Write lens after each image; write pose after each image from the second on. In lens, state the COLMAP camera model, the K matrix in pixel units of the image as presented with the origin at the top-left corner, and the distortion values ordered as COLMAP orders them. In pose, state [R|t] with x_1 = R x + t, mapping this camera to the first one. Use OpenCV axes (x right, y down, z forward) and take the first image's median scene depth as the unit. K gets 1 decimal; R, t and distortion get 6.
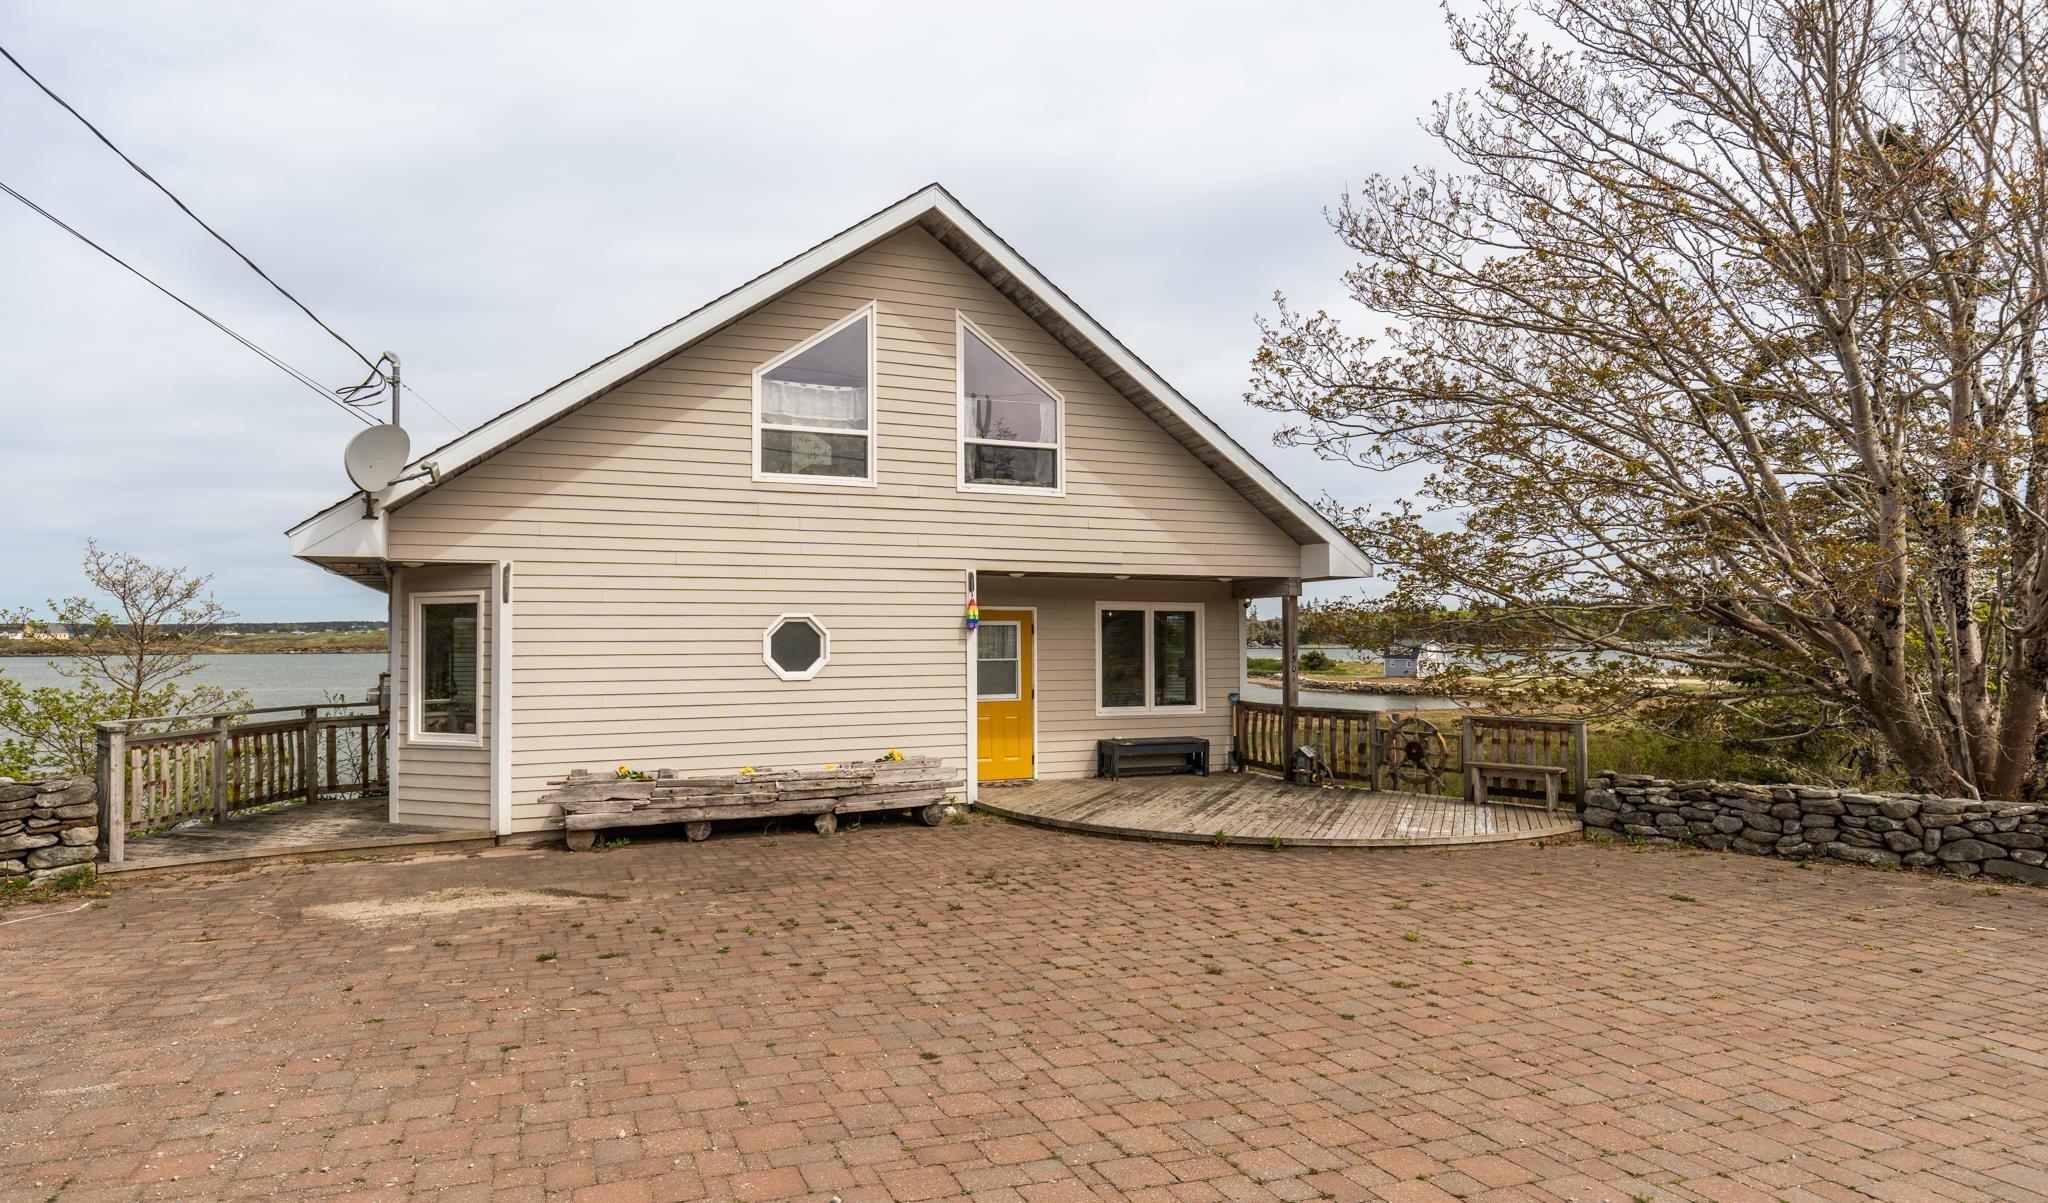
lens RADIAL K [[1135.1, 0, 1022.2], [0, 1135.1, 620.5], [0, 0, 1]] dist [0.001691, -0.000137]
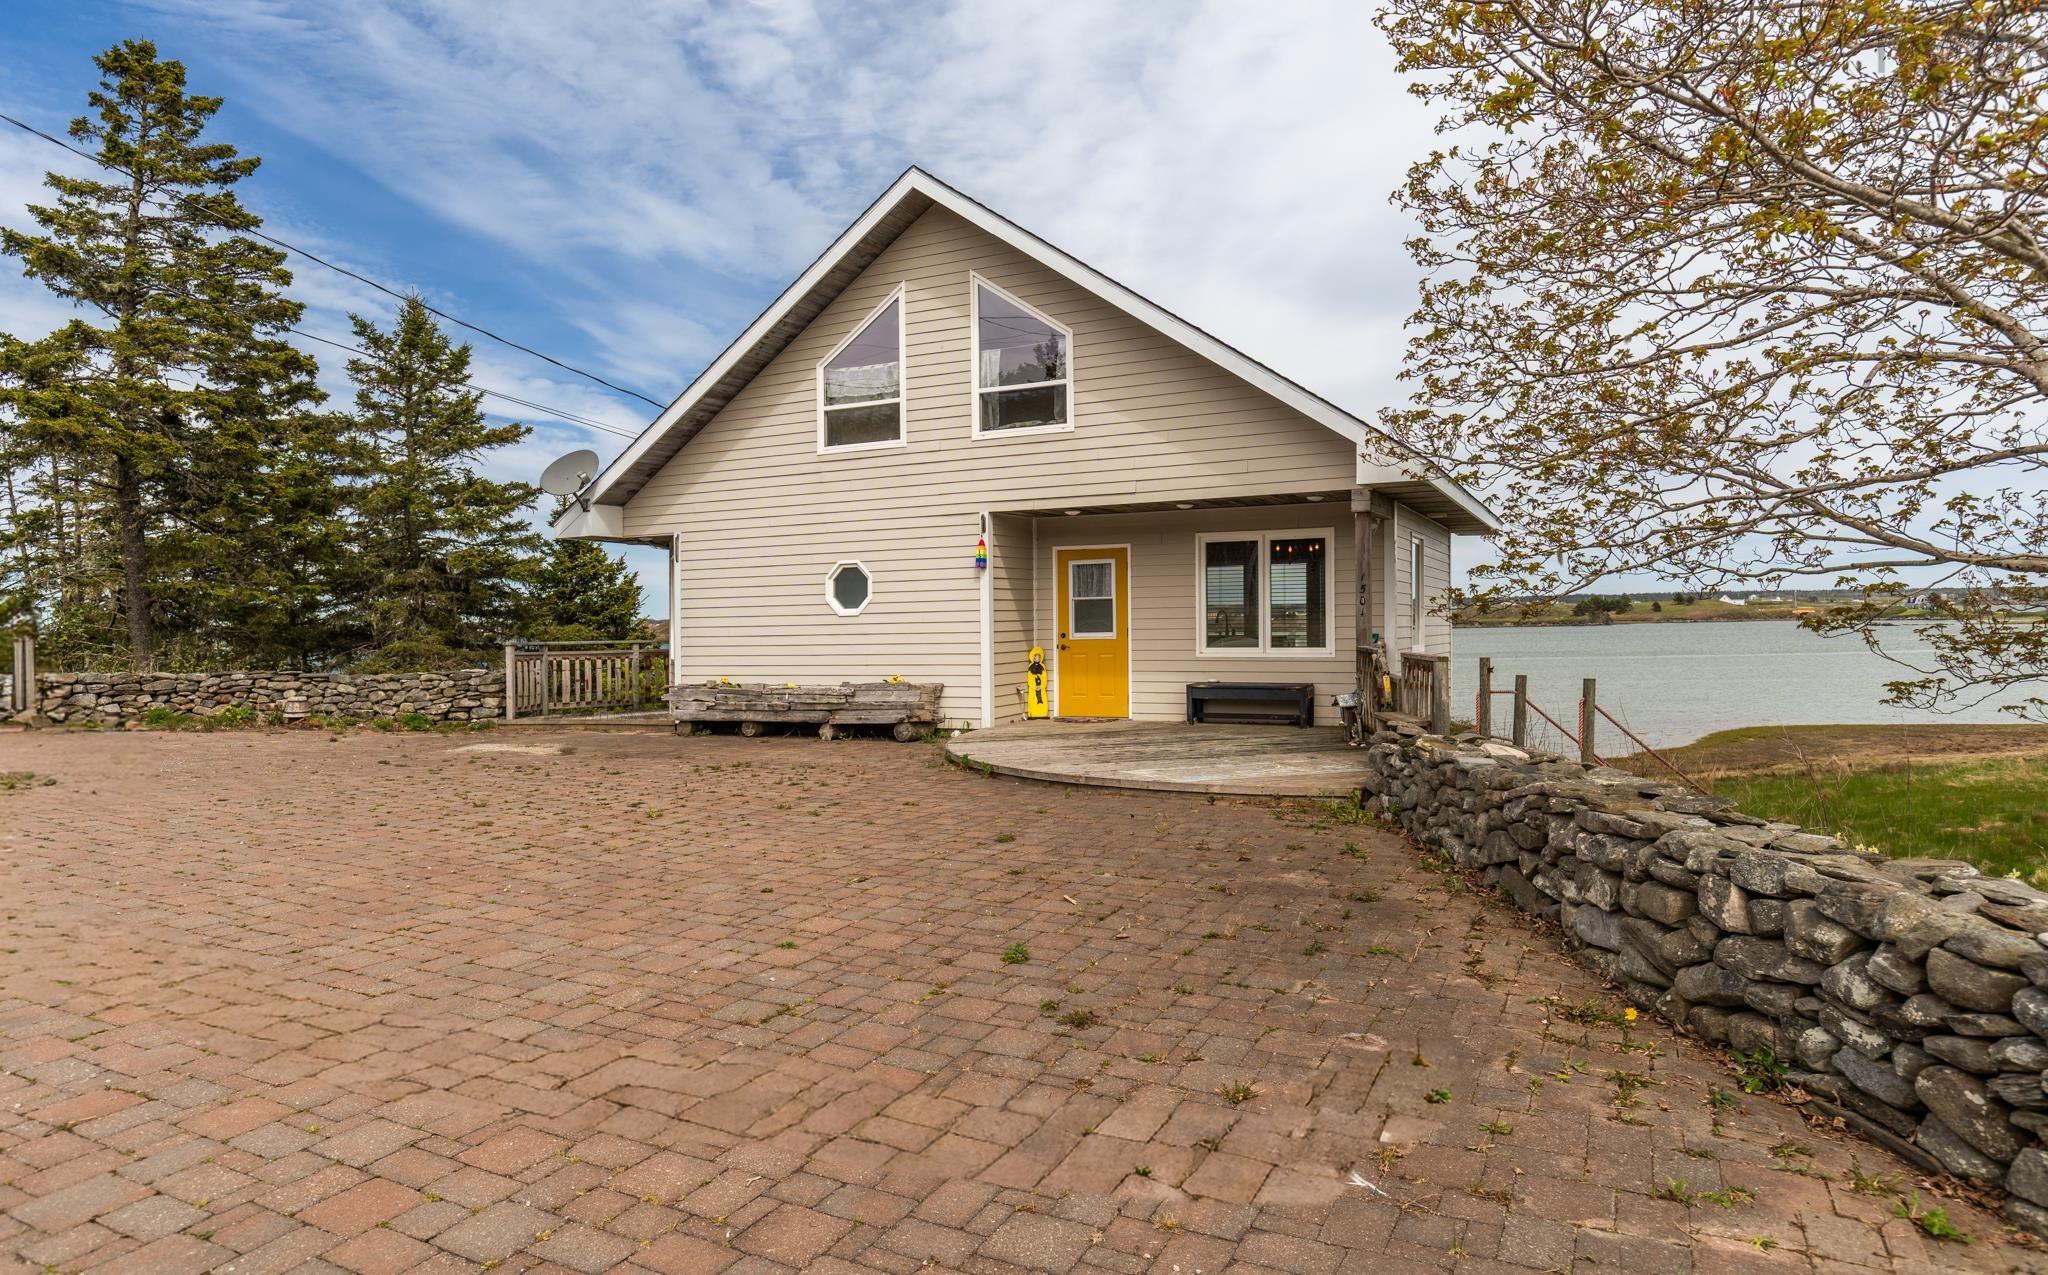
lens RADIAL K [[1214.9, 0, 1027.5], [0, 1214.9, 629.9], [0, 0, 1]] dist [-0.009959, -0.000484]
pose [[0.658632, -0.004237, -0.752453, 0.868004], [0.028738, 0.999396, 0.019527, 0.046347], [0.751916, -0.034486, 0.658357, 0.283418]]
